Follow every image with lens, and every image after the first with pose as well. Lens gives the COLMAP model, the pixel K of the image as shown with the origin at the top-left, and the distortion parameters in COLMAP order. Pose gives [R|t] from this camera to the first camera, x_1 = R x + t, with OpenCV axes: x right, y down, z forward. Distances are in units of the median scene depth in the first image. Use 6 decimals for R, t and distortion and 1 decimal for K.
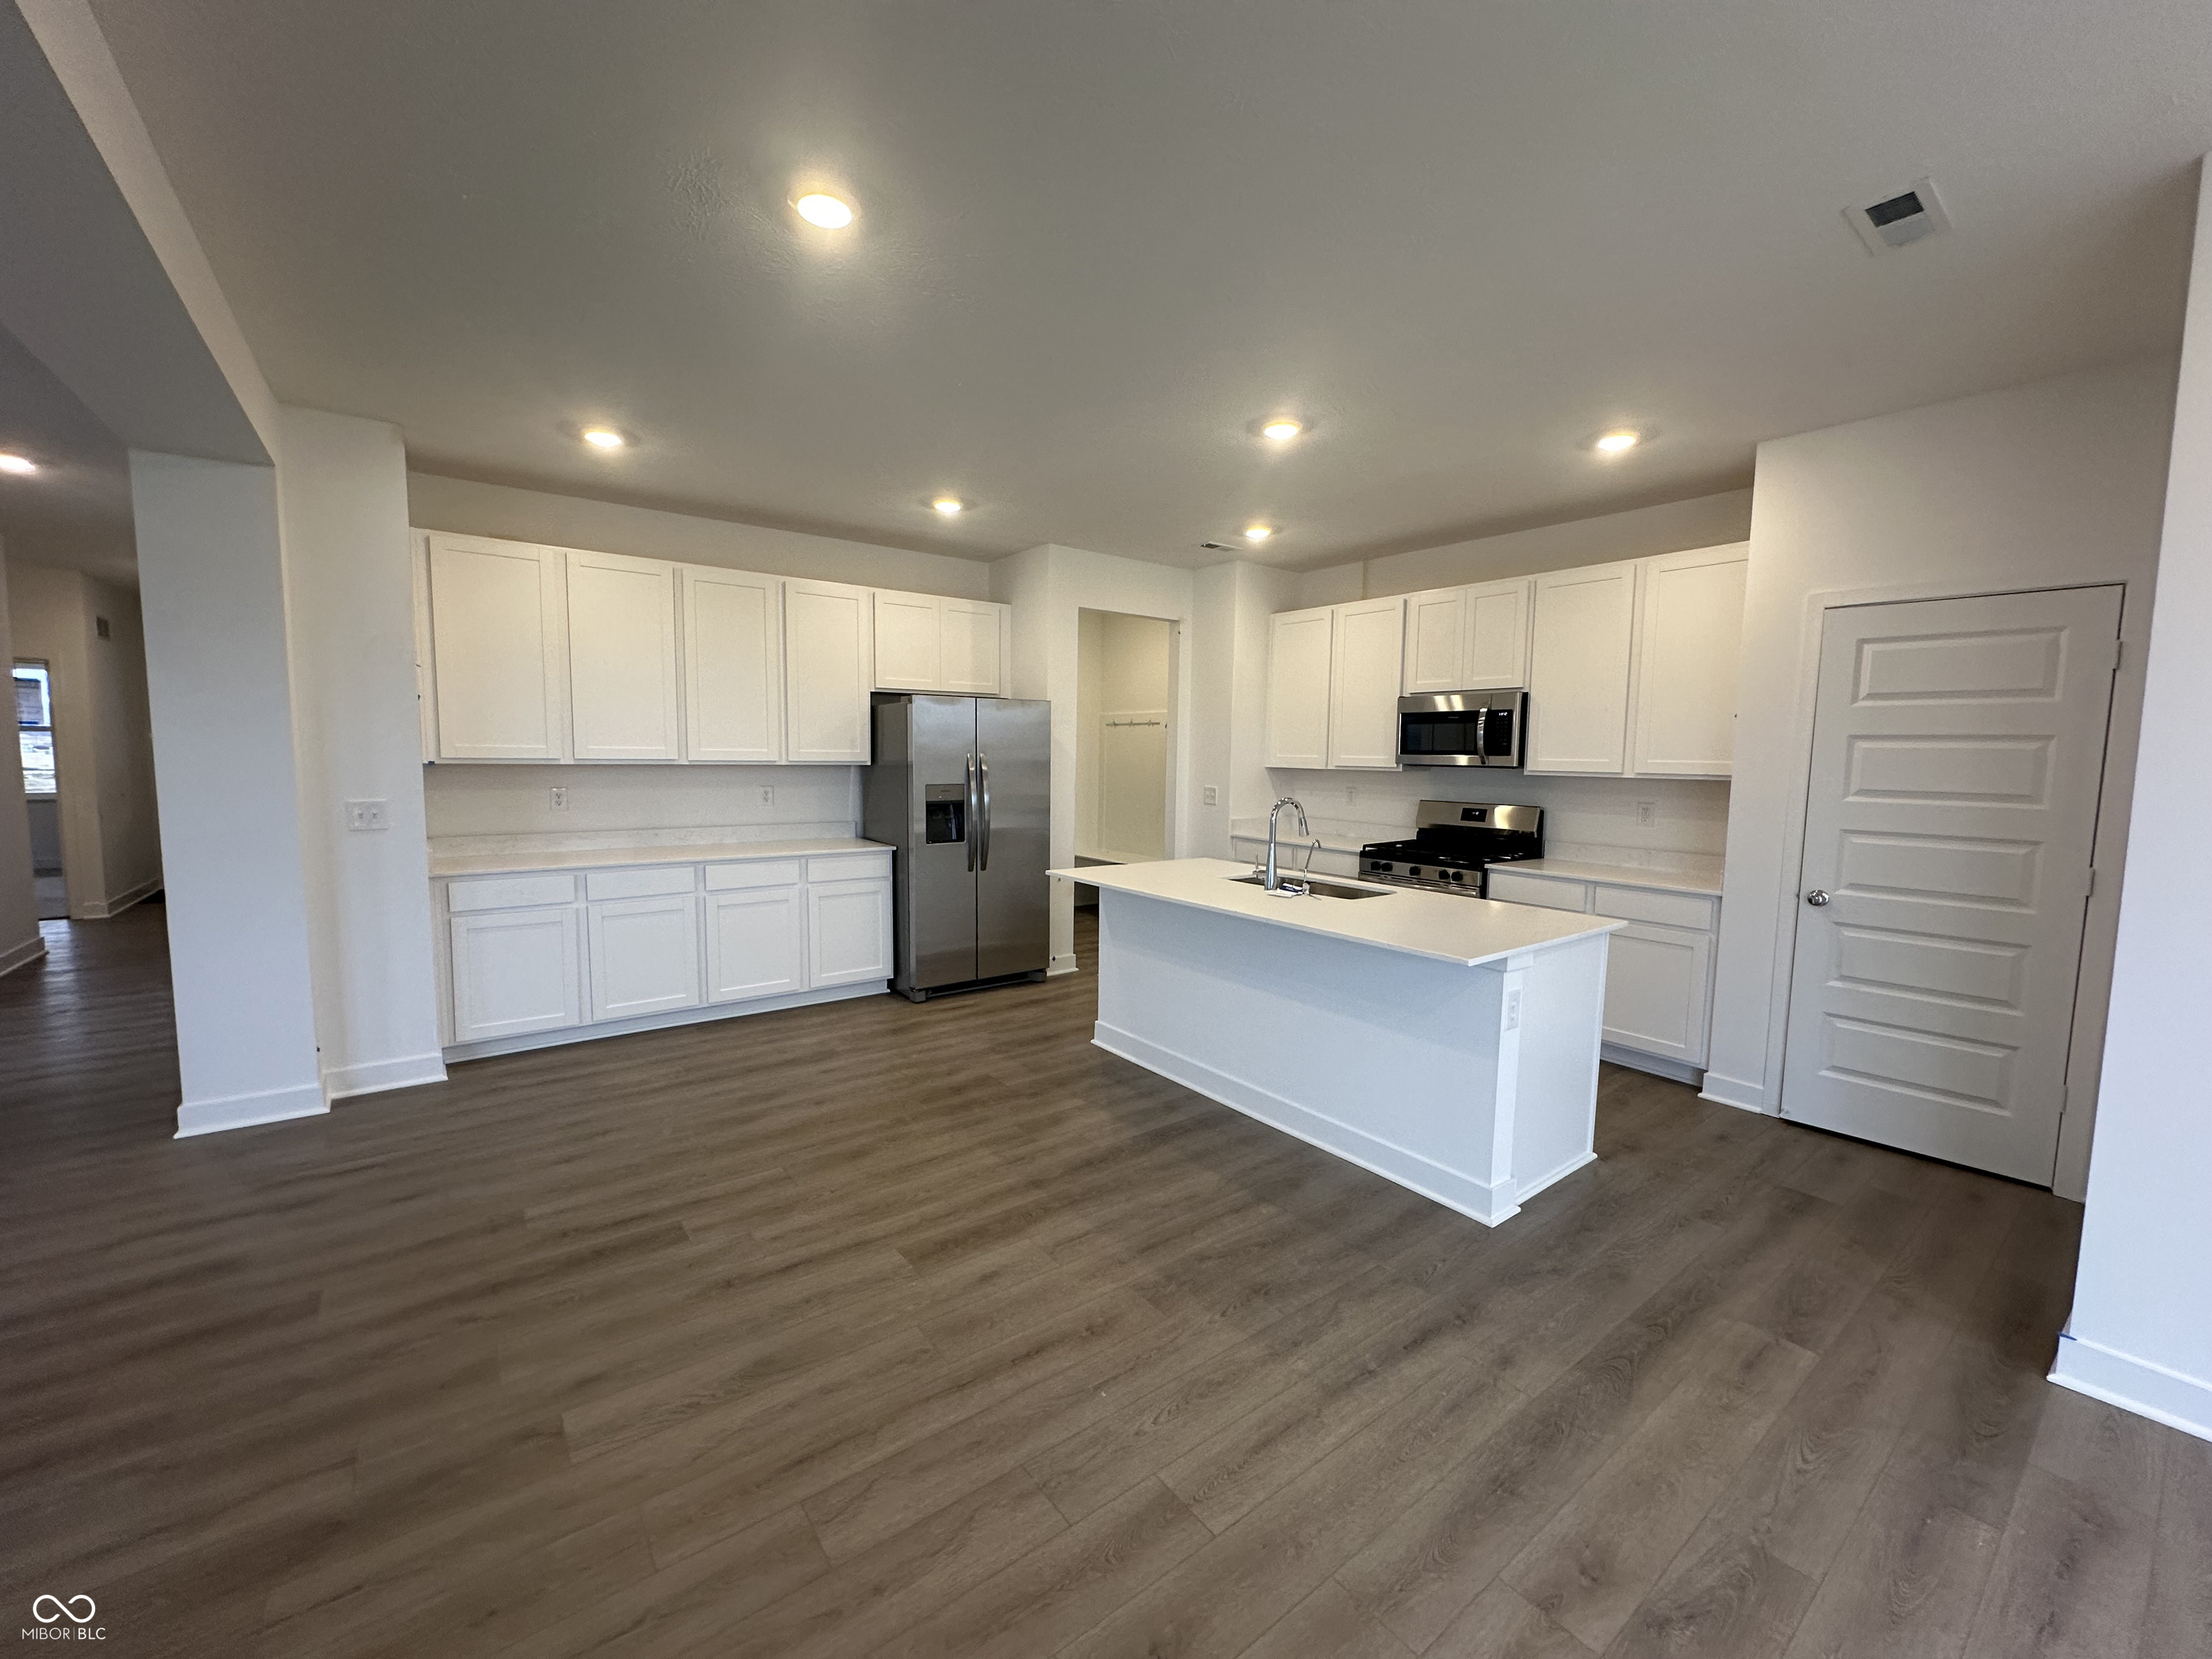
lens RADIAL K [[882.8, 0, 1106.0], [0, 882.8, 829.2], [0, 0, 1]] dist [0.002602, -0.000230]
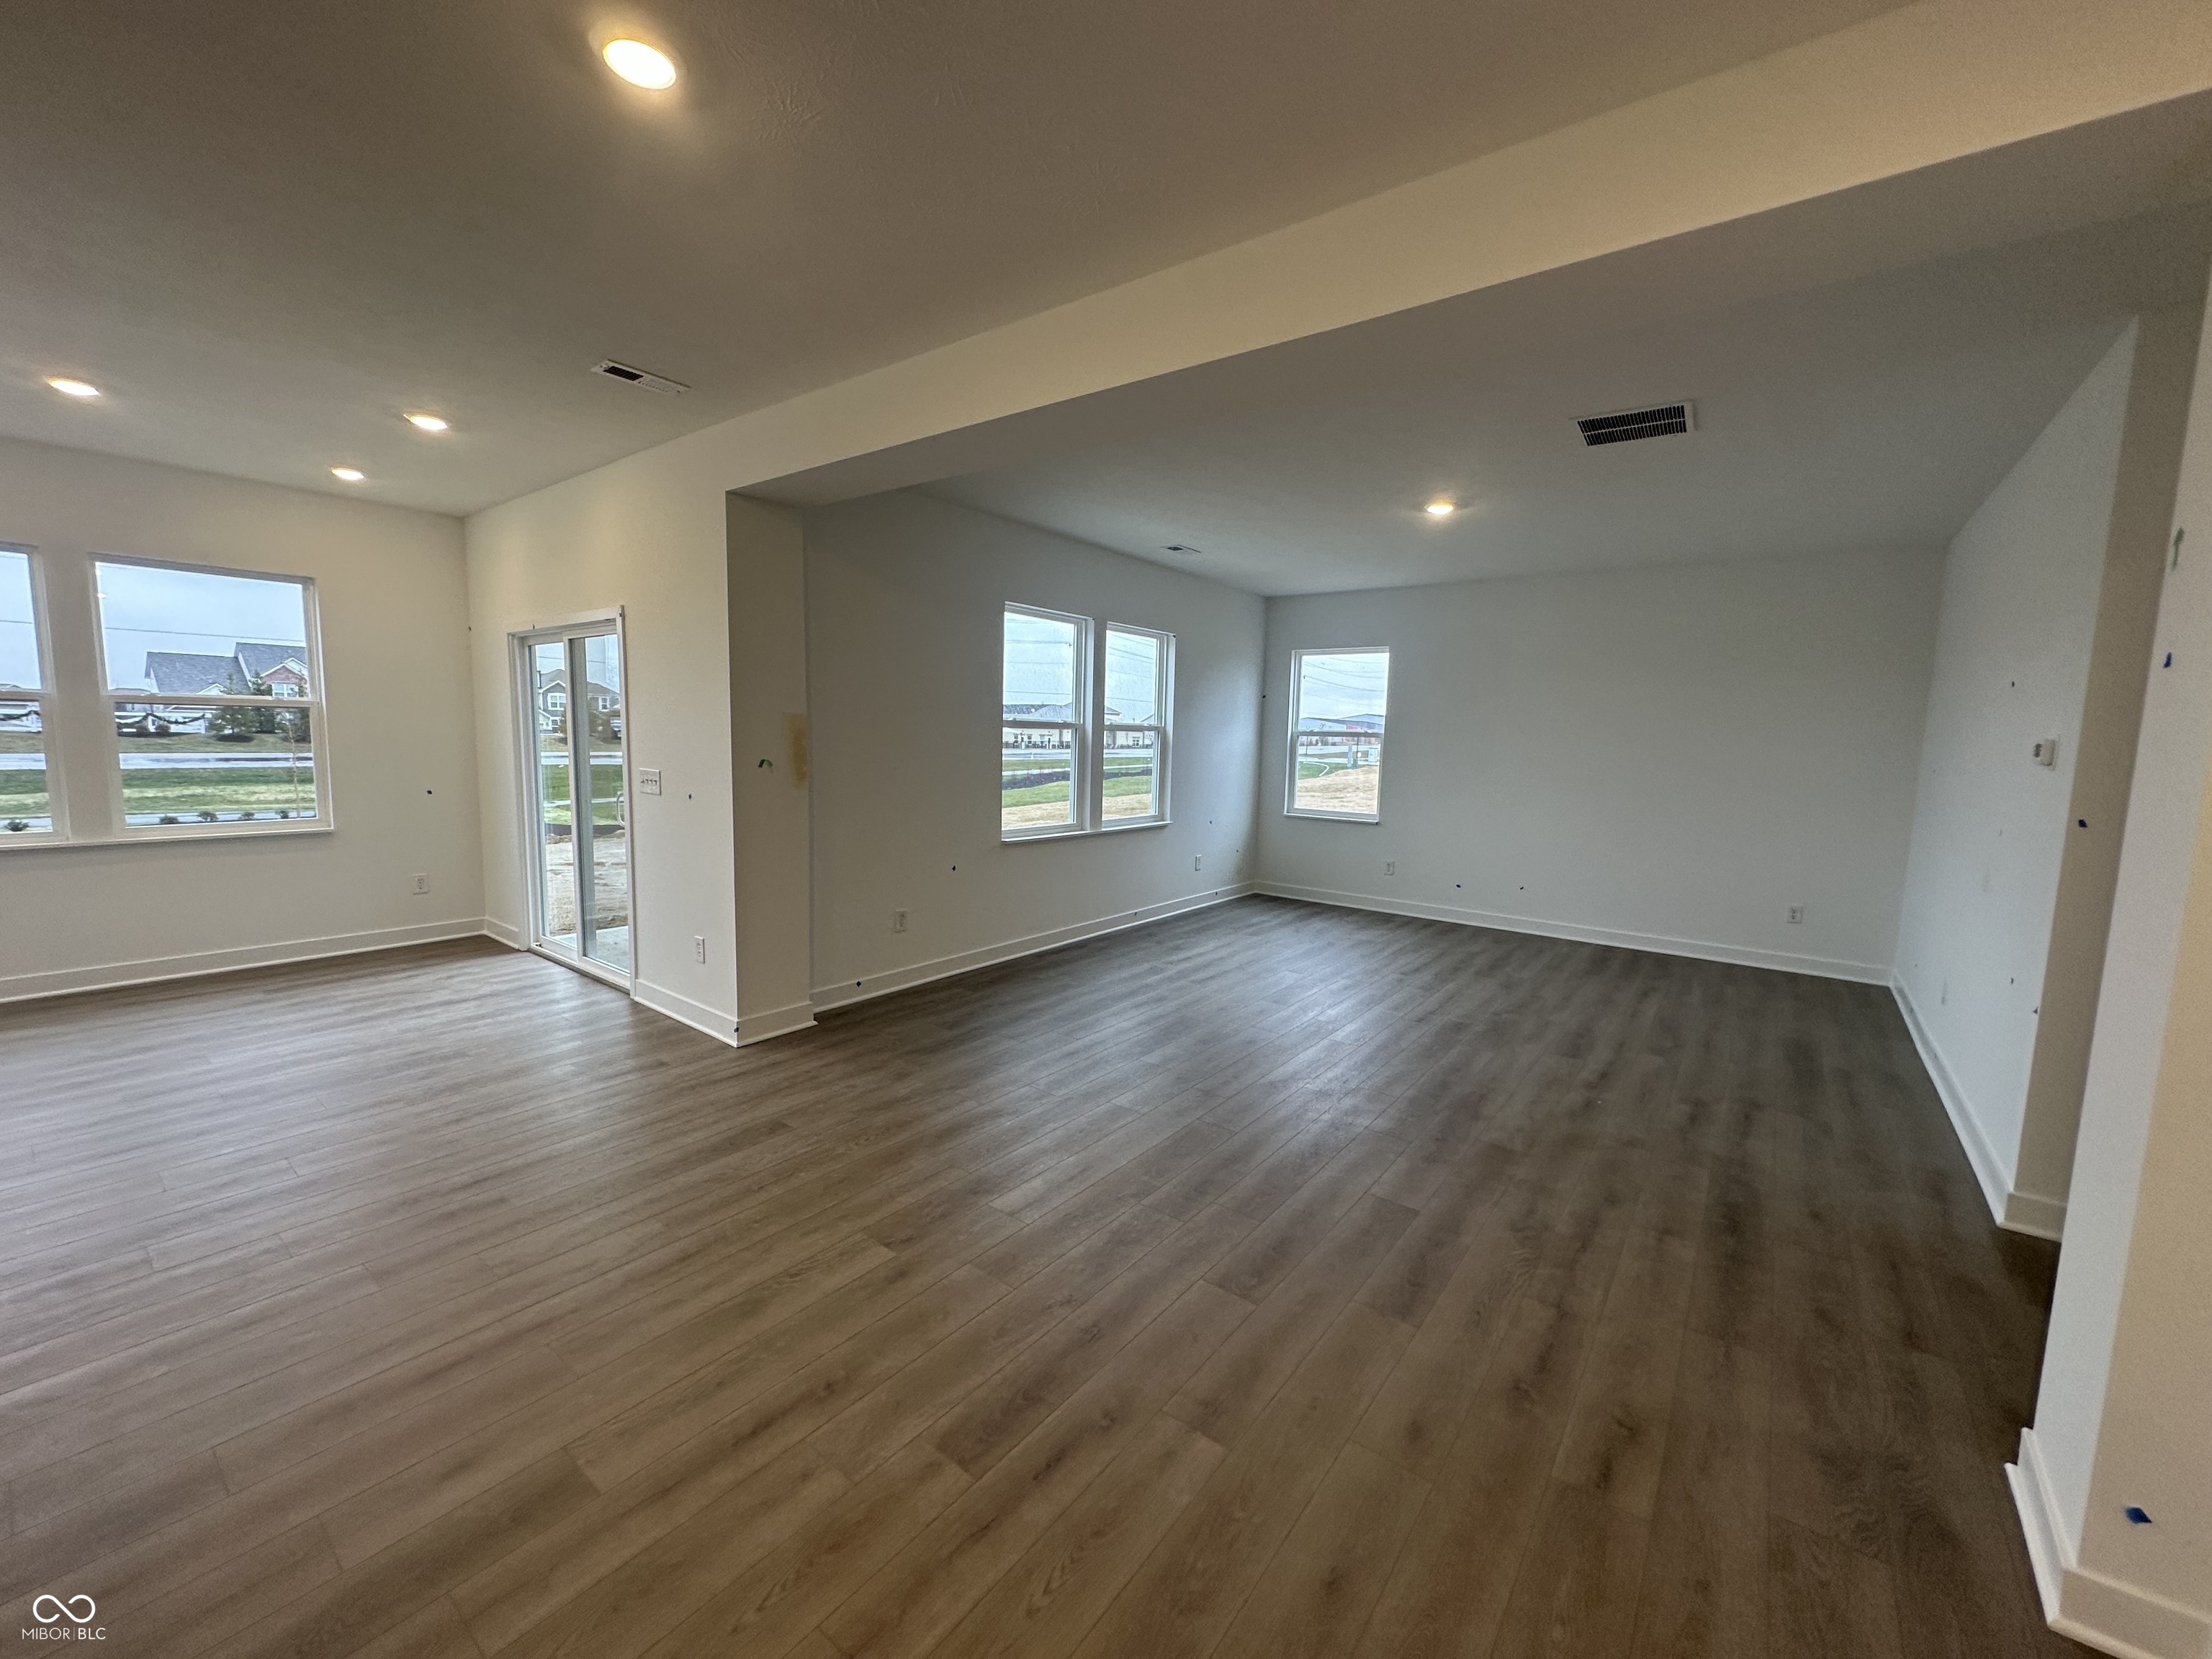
lens RADIAL K [[882.8, 0, 1110.0], [0, 882.8, 834.0], [0, 0, 1]] dist [0.002602, -0.000230]
pose [[-0.963706, -0.011743, -0.266708, -0.412110], [-0.065769, 0.978685, 0.194552, -0.153728], [0.258738, 0.205032, -0.943937, 1.587188]]
